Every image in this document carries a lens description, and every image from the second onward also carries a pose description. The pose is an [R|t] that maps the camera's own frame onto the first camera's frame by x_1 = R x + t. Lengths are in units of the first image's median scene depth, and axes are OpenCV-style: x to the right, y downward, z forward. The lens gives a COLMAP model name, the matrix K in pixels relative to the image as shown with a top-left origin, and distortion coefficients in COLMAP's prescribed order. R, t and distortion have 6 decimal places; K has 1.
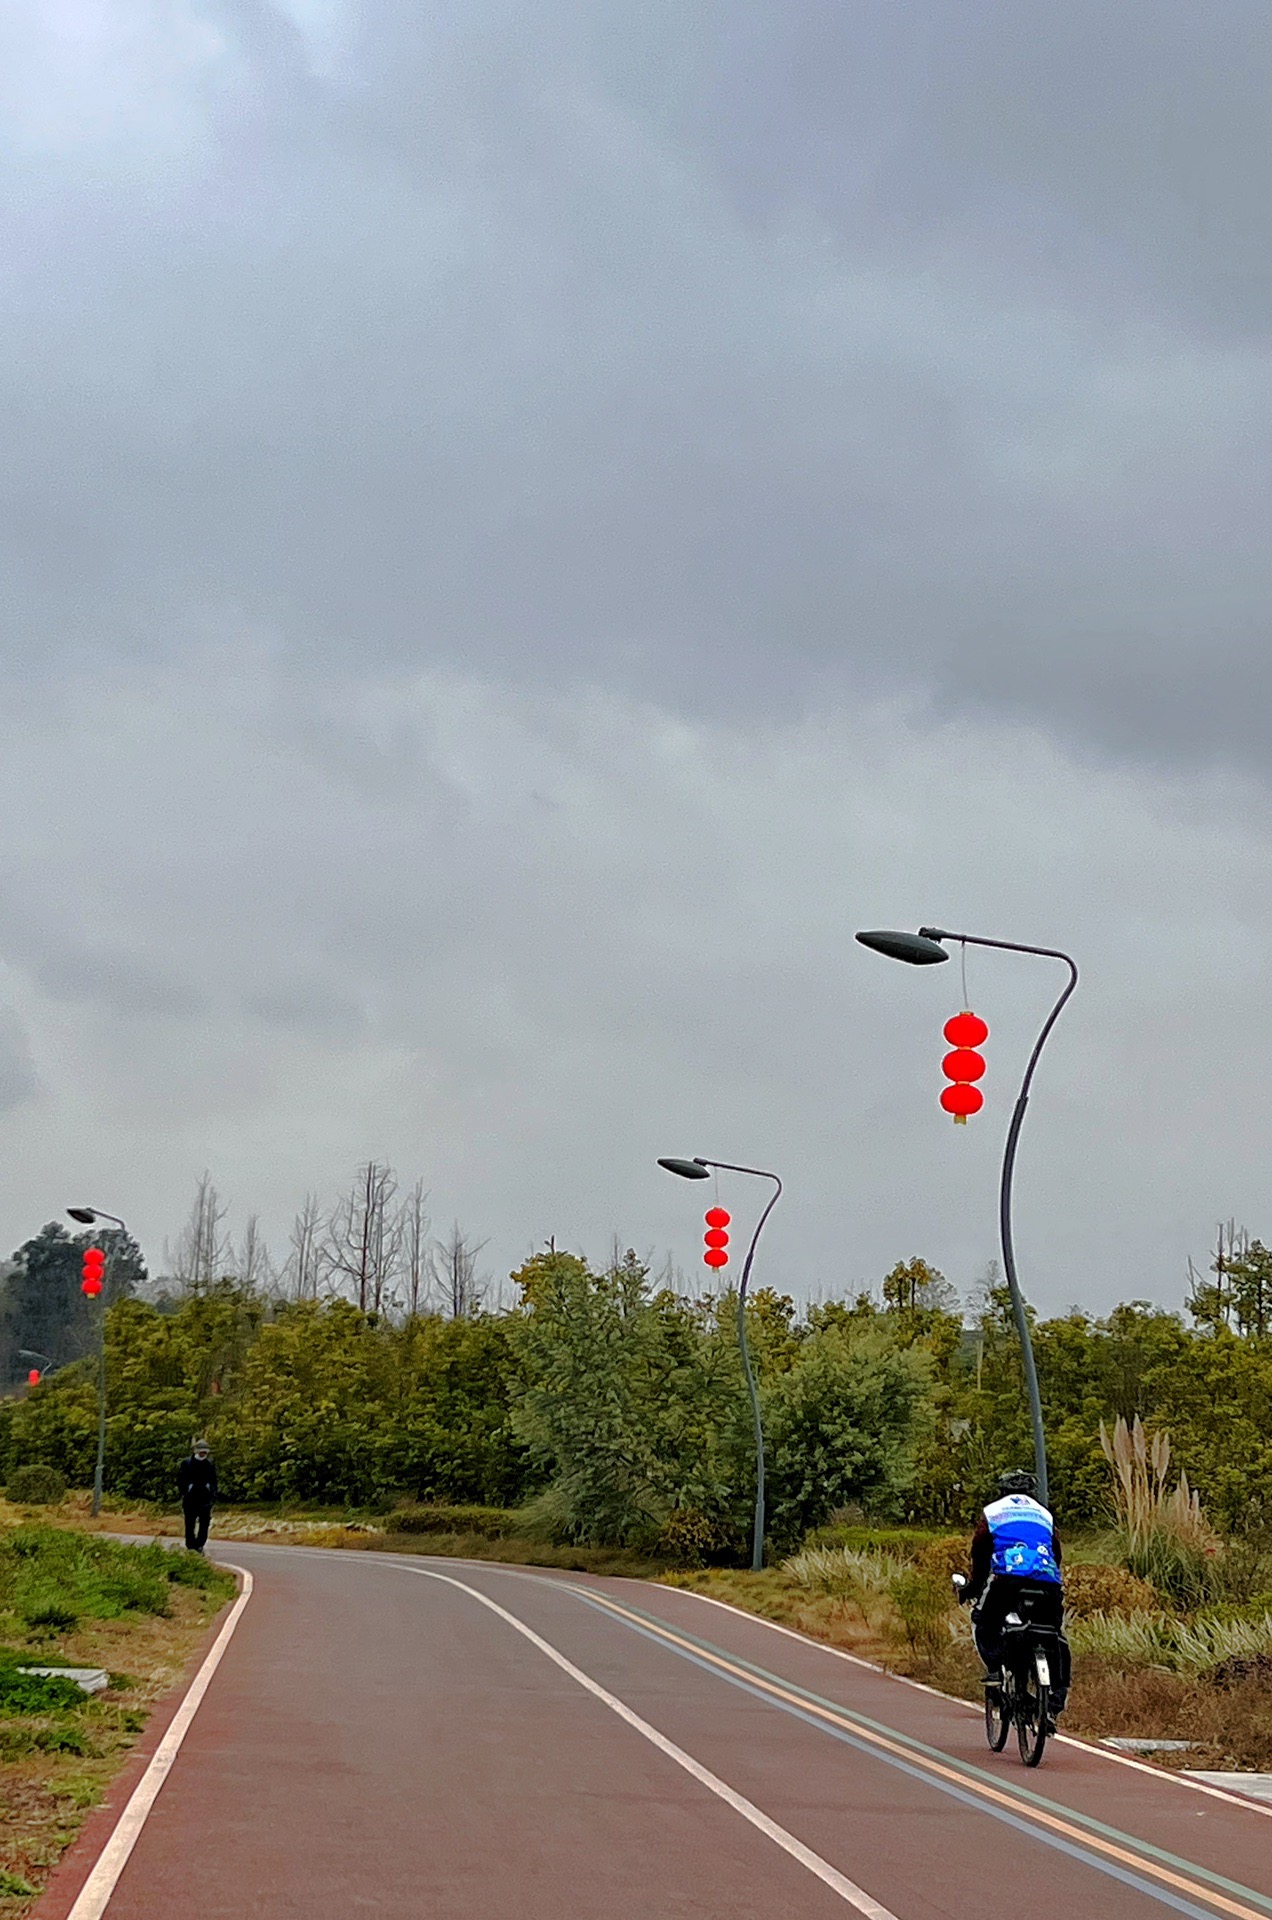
lens RADIAL K [[3079.3, 0, 634.5], [0, 3079.3, 959.7], [0, 0, 1]] dist [0.243763, 0.000000]
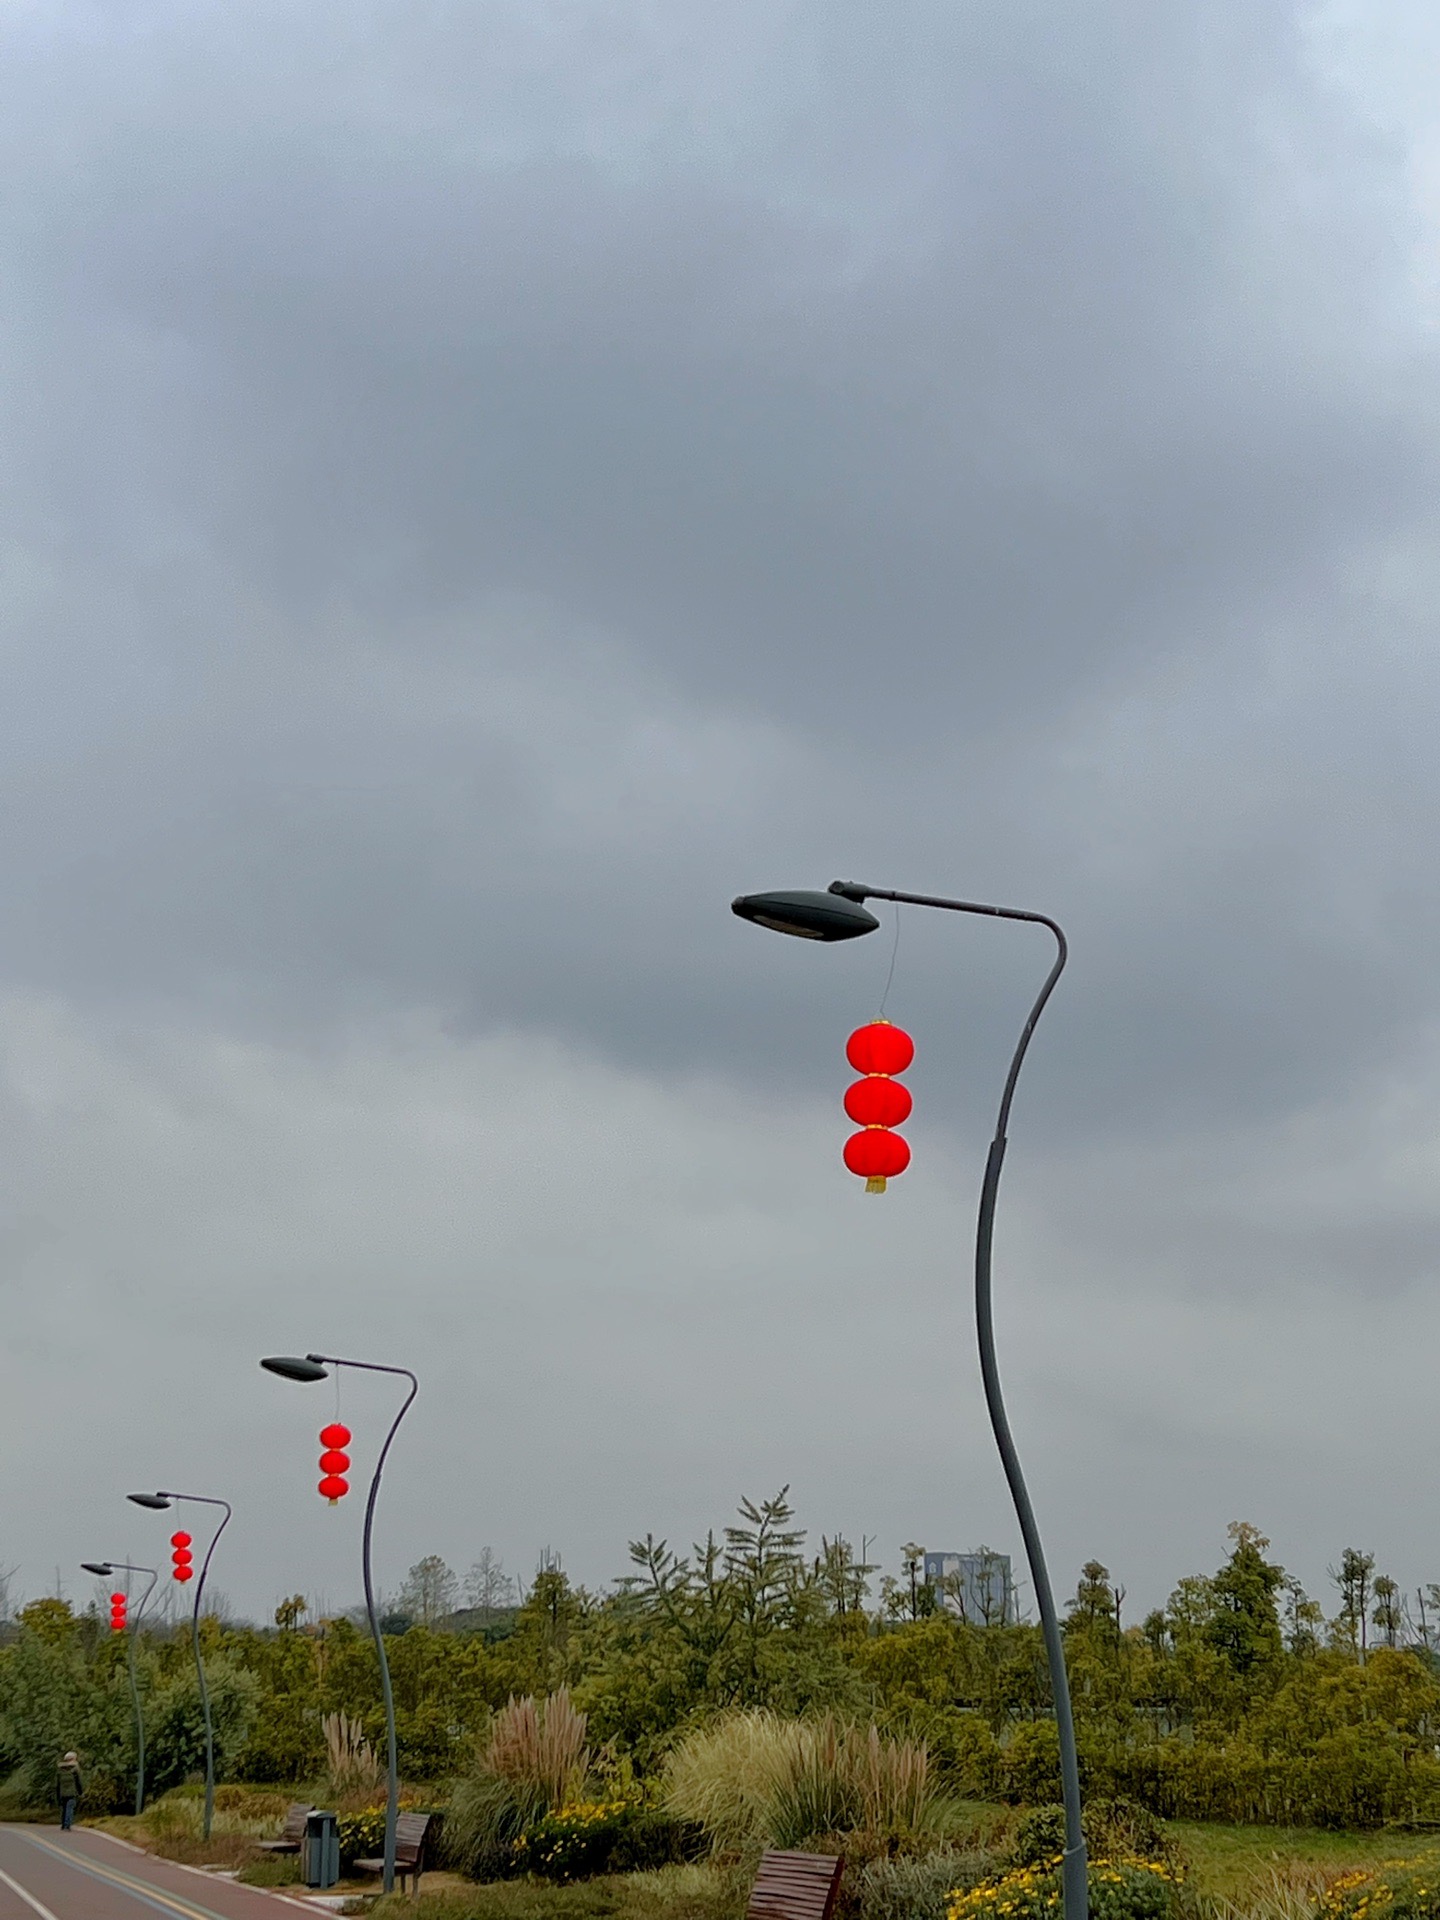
lens RADIAL K [[3118.1, 0, 722.7], [0, 3118.1, 960.9], [0, 0, 1]] dist [0.055838, 0.000000]
pose [[0.986688, -0.007300, 0.162458, 0.074499], [0.020179, 0.996768, -0.077765, -0.114367], [-0.161365, 0.080008, 0.983646, -0.691746]]
